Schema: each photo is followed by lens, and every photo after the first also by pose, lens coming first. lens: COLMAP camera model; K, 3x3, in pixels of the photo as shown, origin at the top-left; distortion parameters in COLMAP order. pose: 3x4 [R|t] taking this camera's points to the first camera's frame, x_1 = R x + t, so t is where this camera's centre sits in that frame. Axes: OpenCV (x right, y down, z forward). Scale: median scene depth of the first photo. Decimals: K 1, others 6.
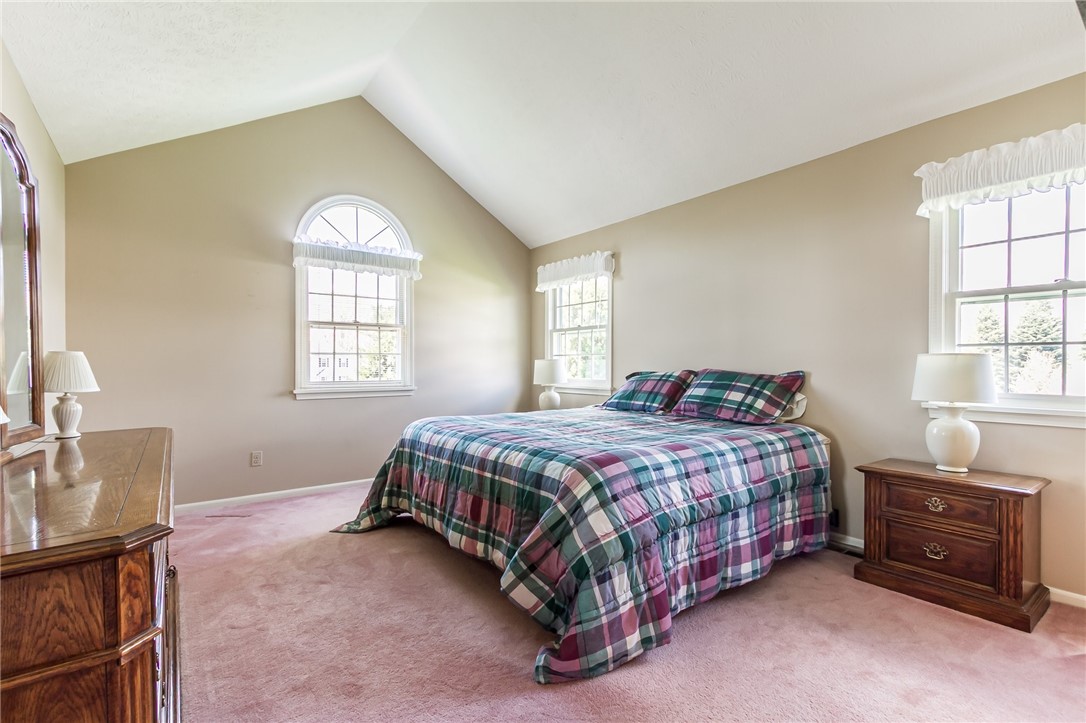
lens RADIAL K [[494.9, 0, 544.0], [0, 494.9, 365.1], [0, 0, 1]] dist [0.001456, -0.000583]
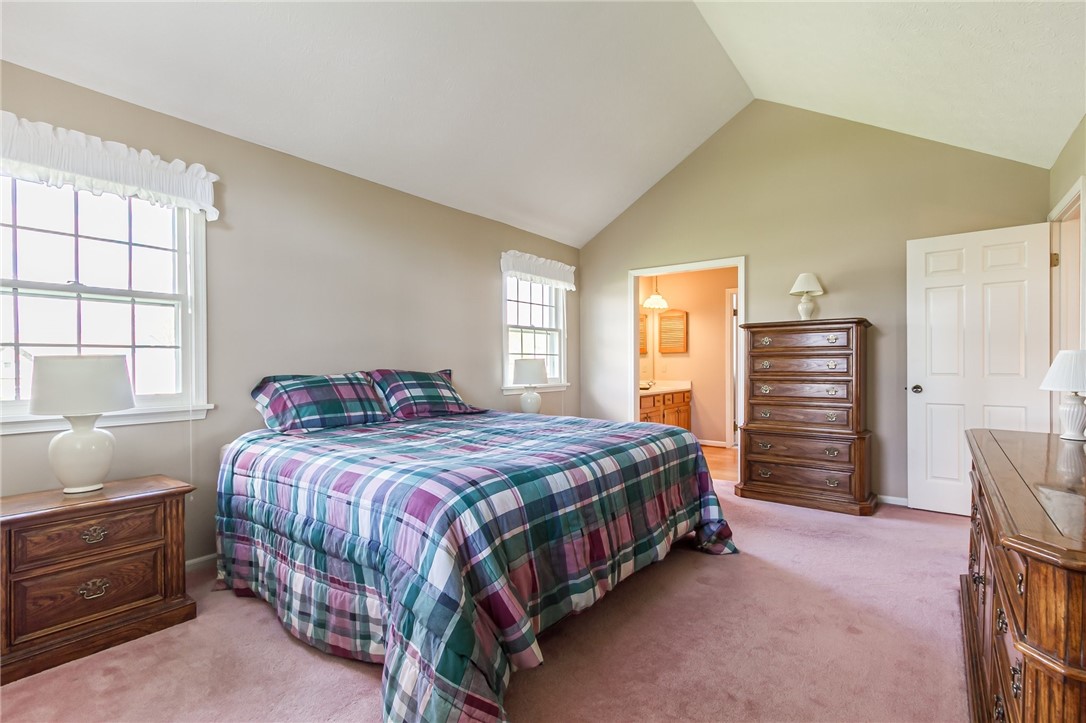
lens RADIAL K [[494.9, 0, 544.0], [0, 494.9, 365.1], [0, 0, 1]] dist [0.001456, -0.000583]
pose [[-0.243633, -0.004151, 0.969859, -0.697802], [-0.000309, 0.999991, 0.004202, -0.006753], [-0.969868, 0.000724, -0.243632, 0.983309]]
